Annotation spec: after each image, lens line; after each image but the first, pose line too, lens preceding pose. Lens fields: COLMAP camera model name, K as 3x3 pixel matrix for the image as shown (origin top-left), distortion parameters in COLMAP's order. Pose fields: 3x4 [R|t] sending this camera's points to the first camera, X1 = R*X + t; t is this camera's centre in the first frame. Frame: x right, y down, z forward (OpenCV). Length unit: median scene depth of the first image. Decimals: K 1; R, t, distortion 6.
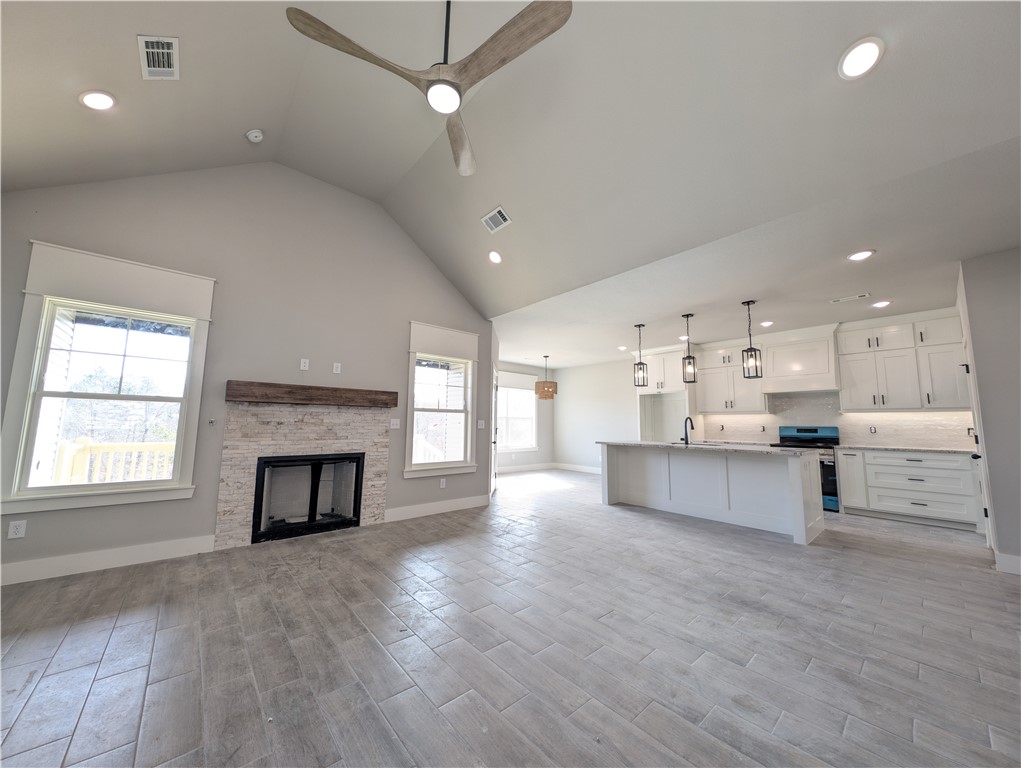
lens RADIAL K [[365.2, 0, 508.7], [0, 365.2, 383.9], [0, 0, 1]] dist [0.017434, -0.006321]
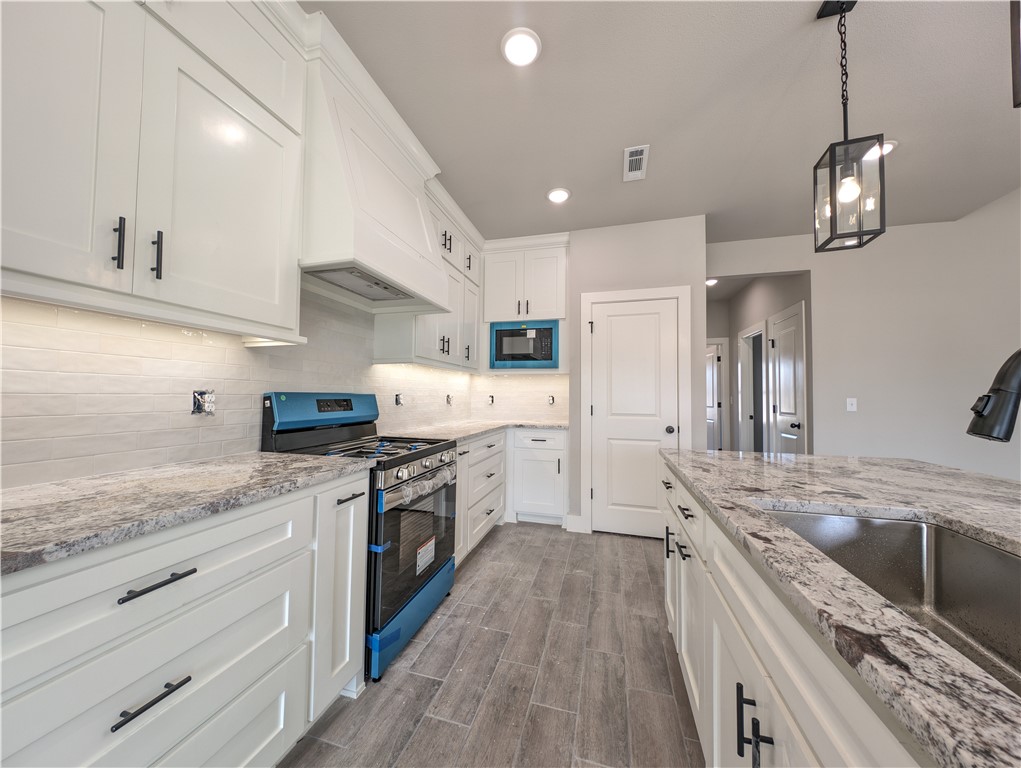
lens RADIAL K [[365.2, 0, 508.7], [0, 365.2, 383.9], [0, 0, 1]] dist [0.017434, -0.006321]
pose [[-0.553351, 0.013910, 0.832832, 0.448932], [-0.106069, 0.990544, -0.087018, 0.125054], [-0.826167, -0.136489, -0.546643, 1.102174]]
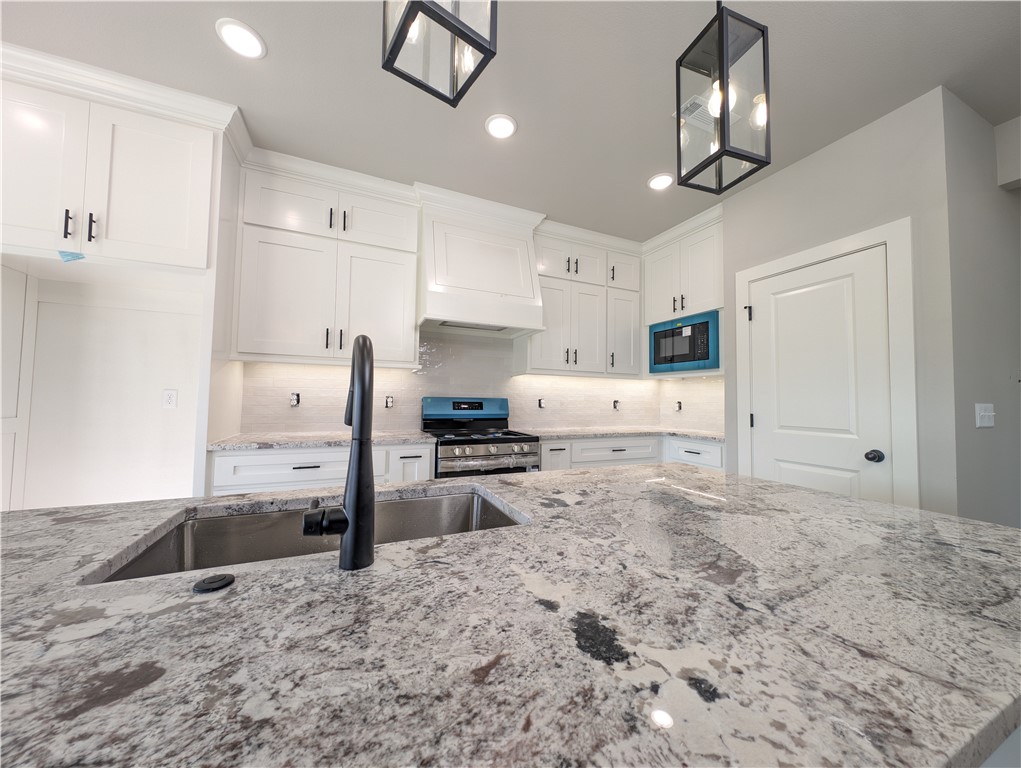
lens RADIAL K [[365.2, 0, 508.7], [0, 365.2, 383.9], [0, 0, 1]] dist [0.017434, -0.006321]
pose [[0.289016, 0.039160, 0.956523, 0.340118], [-0.117603, 0.993048, -0.005121, 0.095993], [-0.950073, -0.111010, 0.291612, 0.830567]]
